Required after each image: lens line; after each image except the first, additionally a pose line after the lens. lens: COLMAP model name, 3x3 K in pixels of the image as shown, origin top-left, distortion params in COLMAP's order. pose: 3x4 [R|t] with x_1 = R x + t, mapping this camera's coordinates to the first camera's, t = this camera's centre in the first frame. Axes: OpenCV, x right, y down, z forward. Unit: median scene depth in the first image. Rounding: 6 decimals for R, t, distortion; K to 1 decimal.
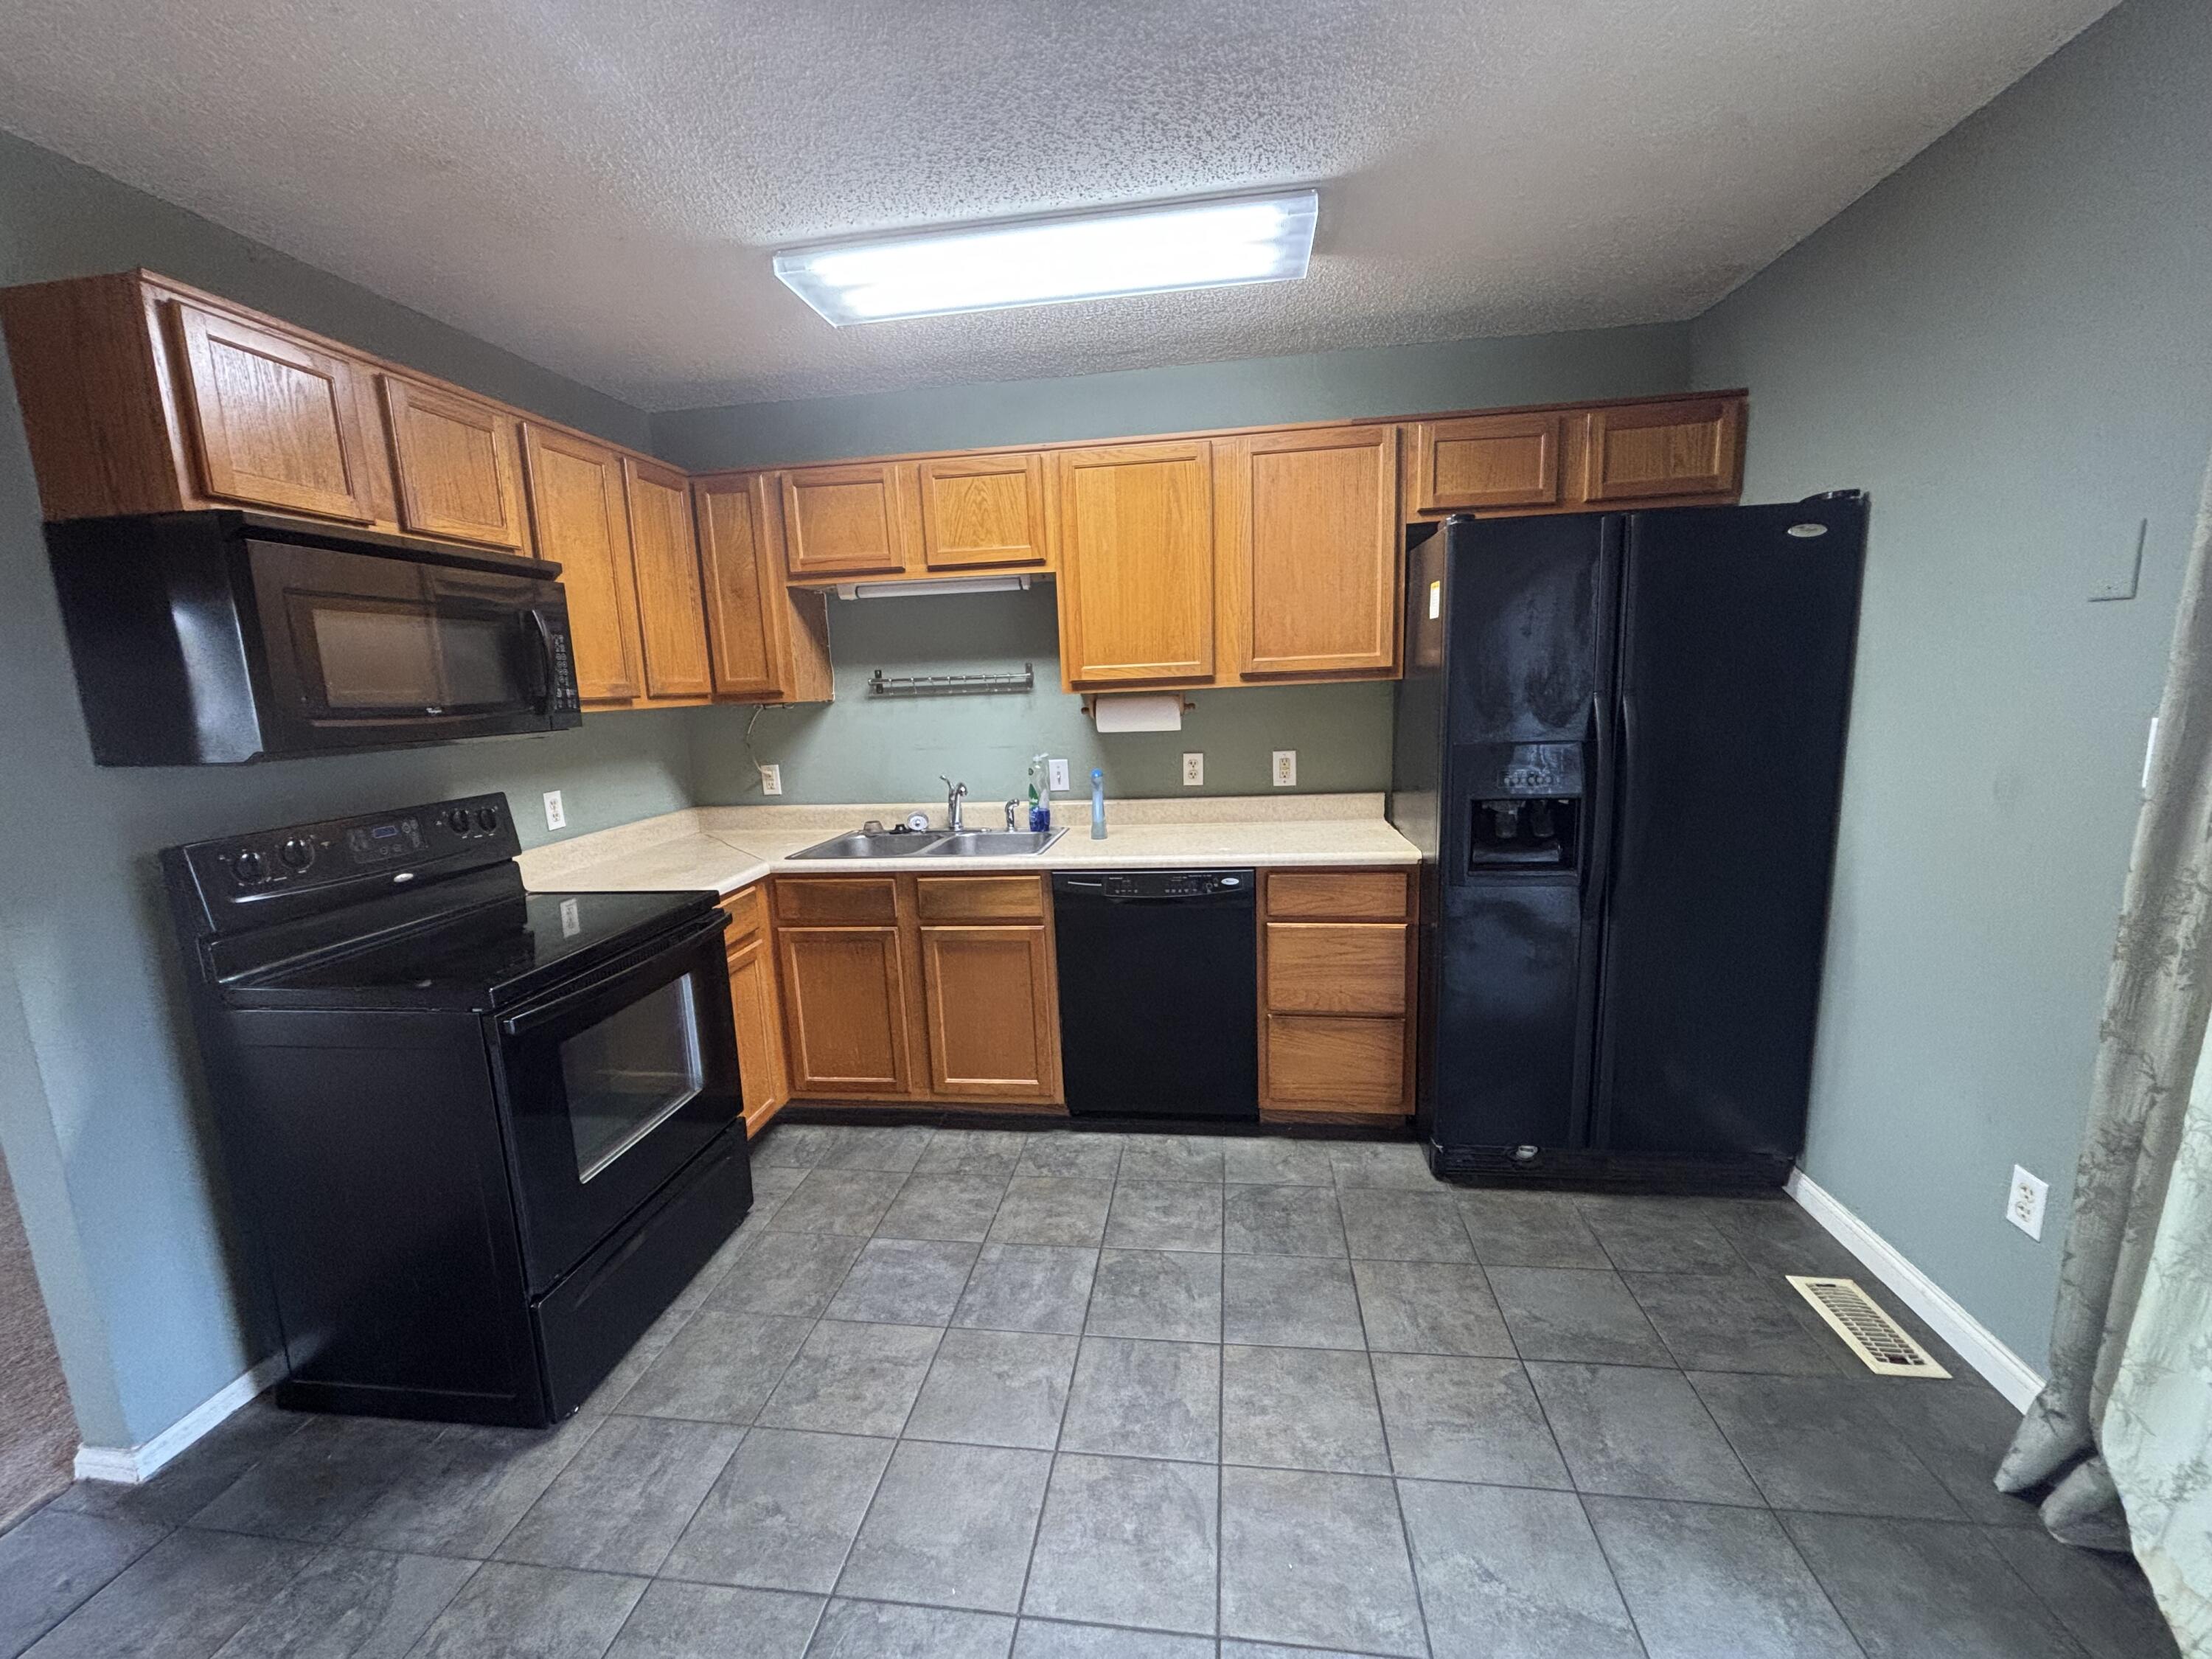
lens RADIAL K [[900.5, 0, 1103.8], [0, 900.5, 828.1], [0, 0, 1]] dist [0.001771, -0.000525]
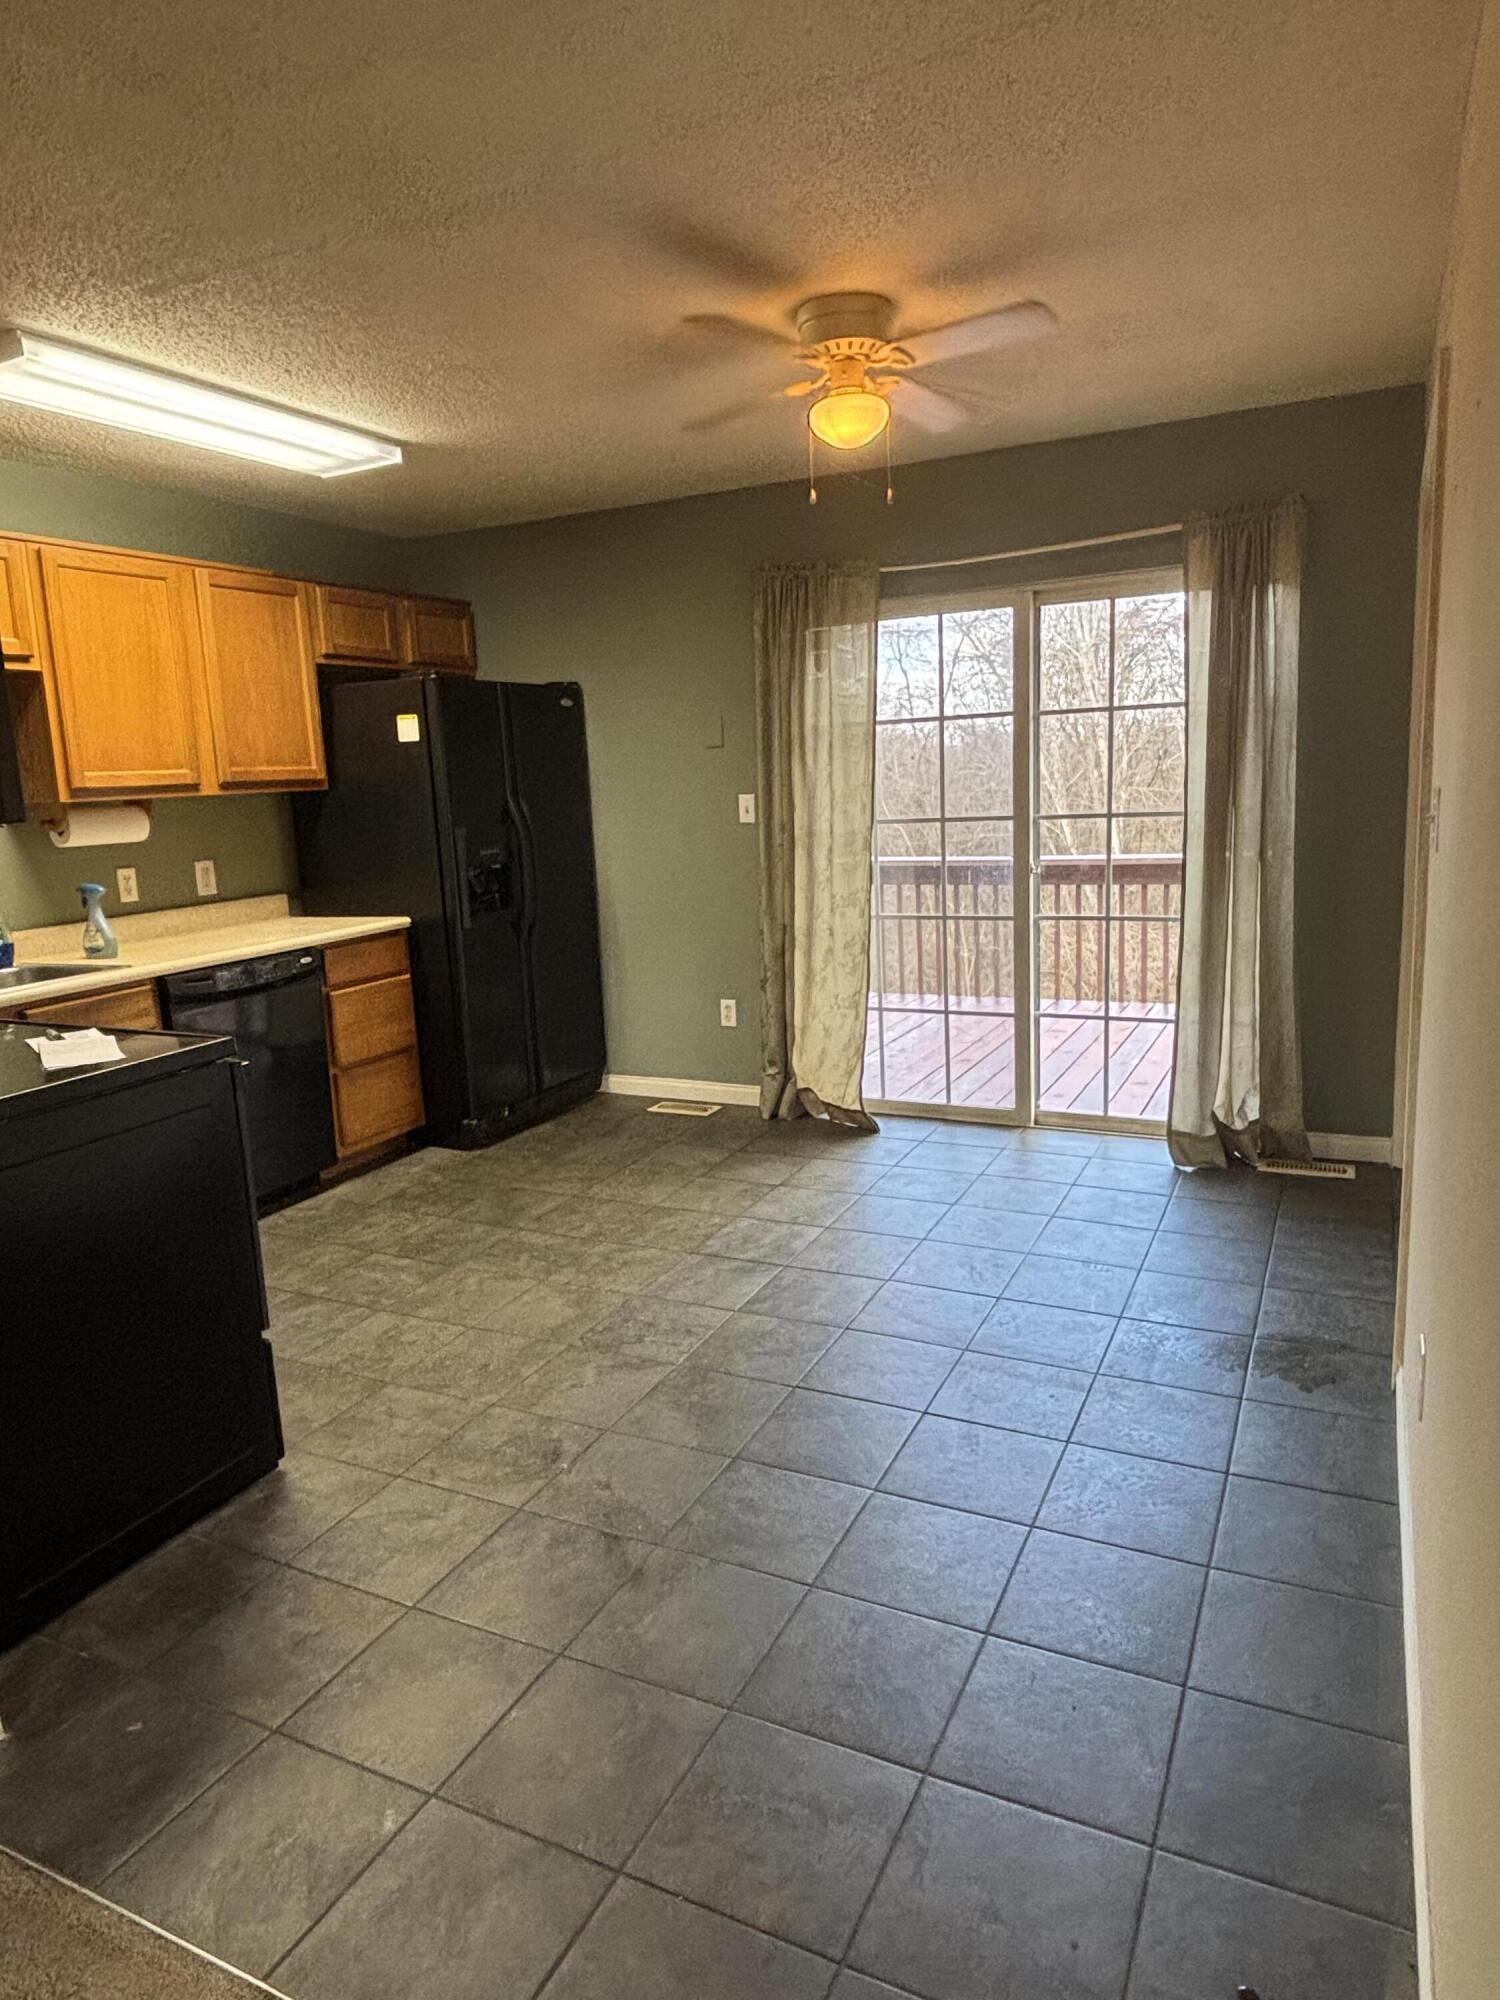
lens RADIAL K [[1213.4, 0, 756.0], [0, 1213.4, 989.8], [0, 0, 1]] dist [0.066899, -0.102452]
pose [[0.314928, -0.144085, 0.938115, -1.140772], [0.187109, 0.978438, 0.087465, 0.067308], [-0.930490, 0.147984, 0.335097, -0.055965]]
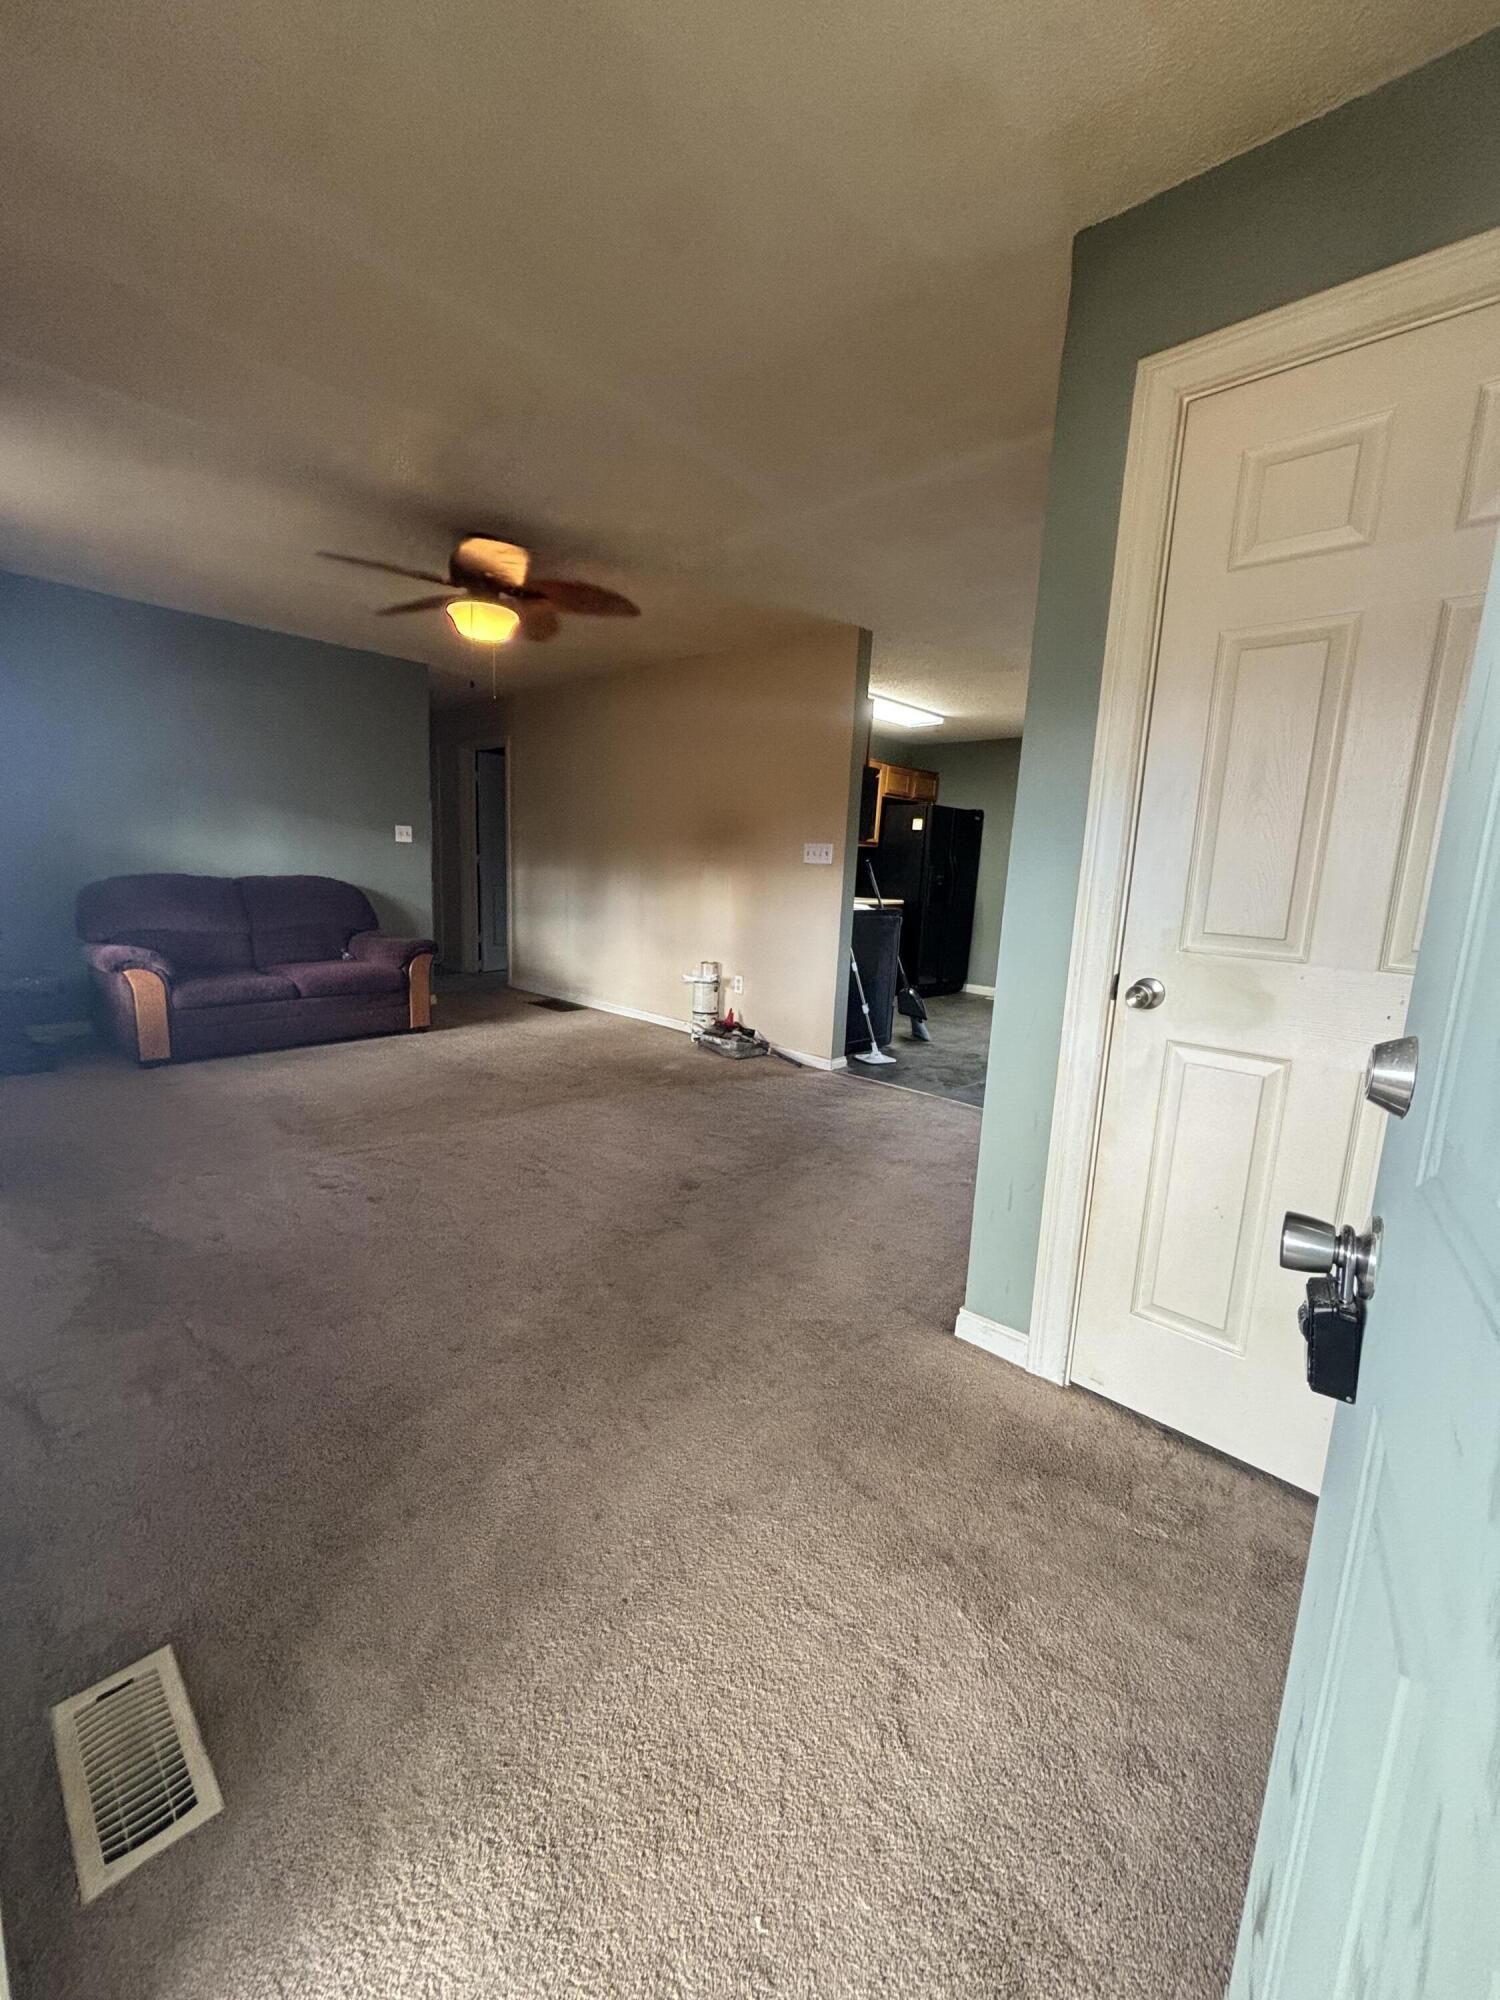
lens RADIAL K [[809.0, 0, 750.0], [0, 809.0, 1000.0], [0, 0, 1]] dist [-0.001346, -0.000853]
pose [[0.588510, -0.072043, 0.805273, -2.296430], [0.065476, 0.996997, 0.041344, 0.224255], [-0.805834, 0.028394, 0.591460, -0.269376]]
